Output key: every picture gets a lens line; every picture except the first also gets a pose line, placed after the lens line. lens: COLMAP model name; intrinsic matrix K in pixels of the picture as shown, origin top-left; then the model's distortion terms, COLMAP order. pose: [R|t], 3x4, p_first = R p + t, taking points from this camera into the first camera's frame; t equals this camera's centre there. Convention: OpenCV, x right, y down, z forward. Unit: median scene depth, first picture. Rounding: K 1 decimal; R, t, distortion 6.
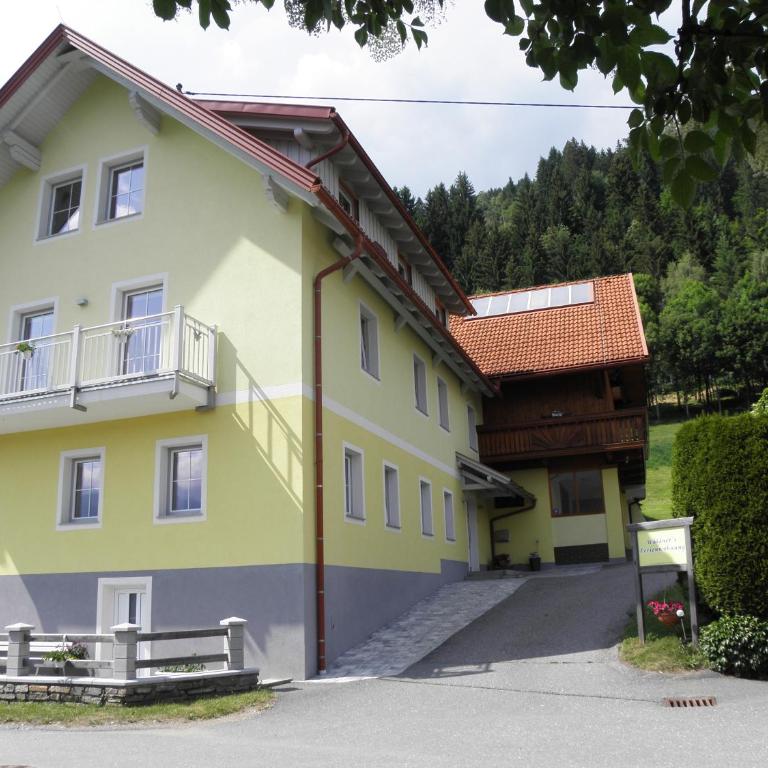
lens RADIAL K [[791.0, 0, 384.0], [0, 791.0, 384.0], [0, 0, 1]] dist [-0.102213, -0.004022]
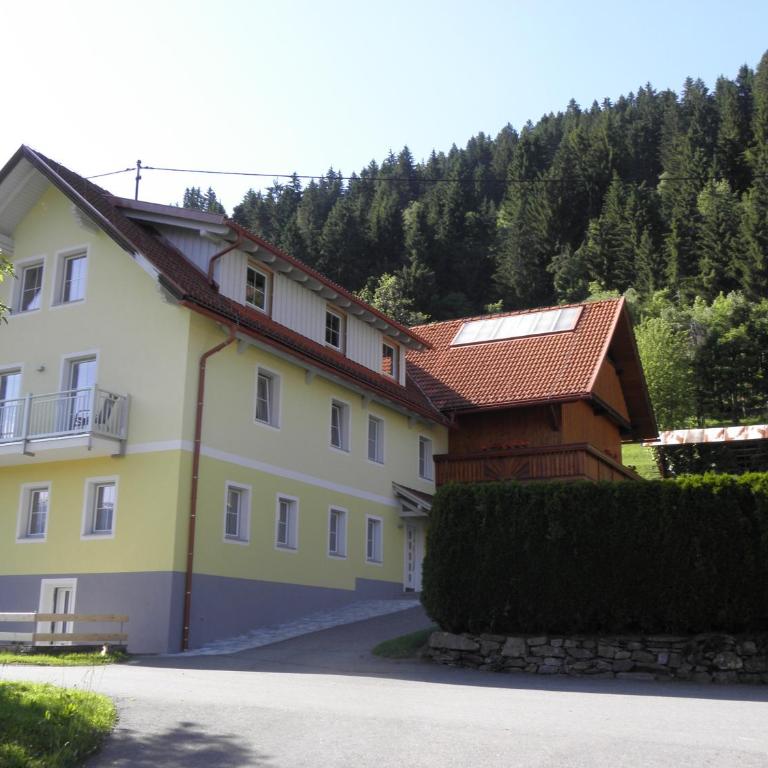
lens RADIAL K [[1012.7, 0, 384.0], [0, 1012.7, 384.0], [0, 0, 1]] dist [-0.001478, -0.025695]
pose [[0.987829, 0.007430, -0.155364, 0.403936], [-0.004665, 0.999824, 0.018153, -0.102855], [0.155471, -0.017207, 0.987691, -0.531671]]
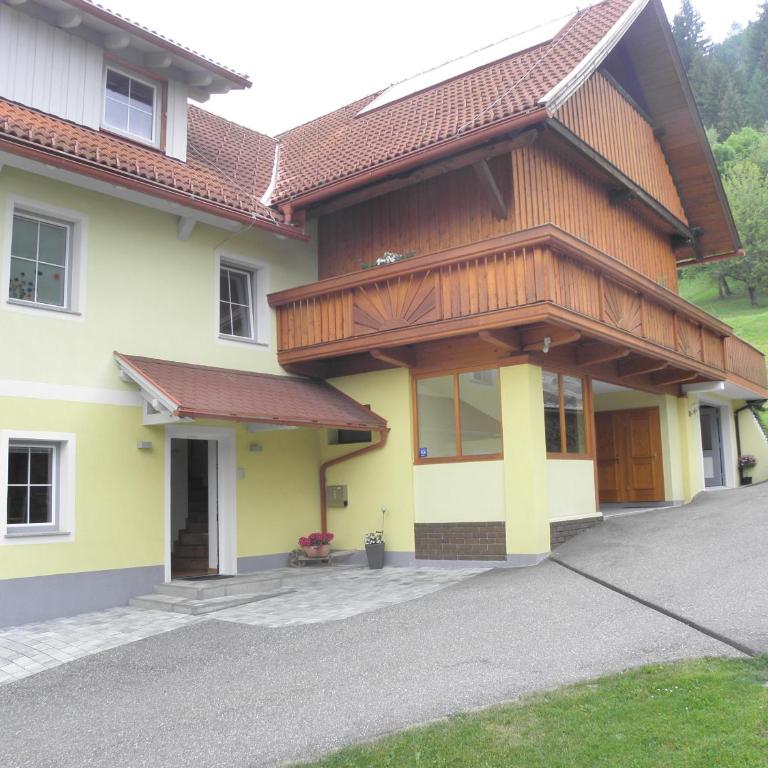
lens RADIAL K [[791.0, 0, 384.0], [0, 791.0, 384.0], [0, 0, 1]] dist [-0.102213, -0.004022]
pose [[0.949677, -0.035831, -0.311173, 0.551543], [0.081299, 0.987586, 0.134400, 0.073677], [0.302495, -0.152935, 0.940802, 0.801349]]
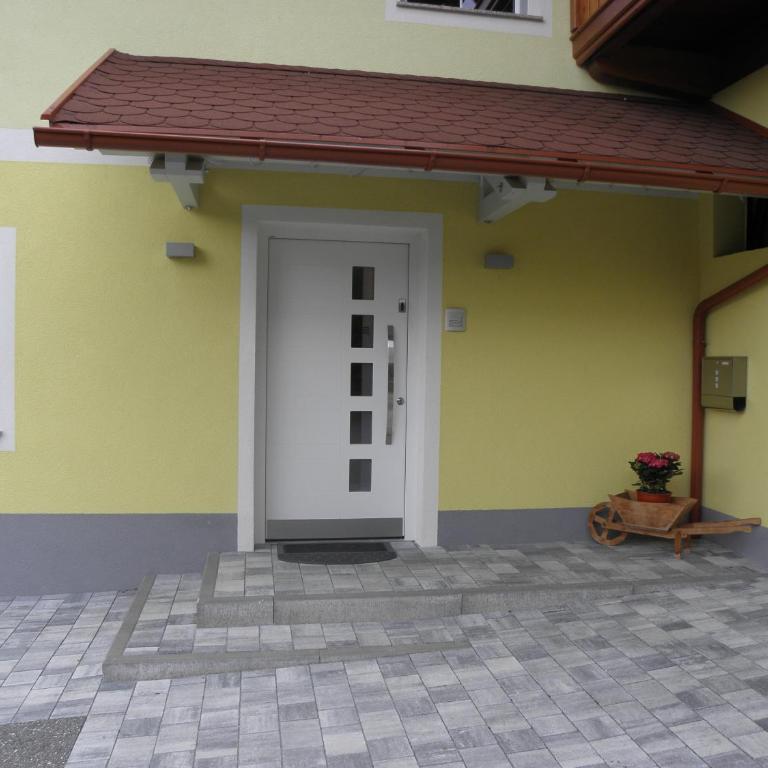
lens RADIAL K [[791.0, 0, 384.0], [0, 791.0, 384.0], [0, 0, 1]] dist [-0.102213, -0.004022]
pose [[0.525137, 0.063838, -0.848620, 0.441168], [0.193444, 0.962125, 0.192082, 0.210588], [0.828740, -0.265030, 0.492899, 1.280362]]
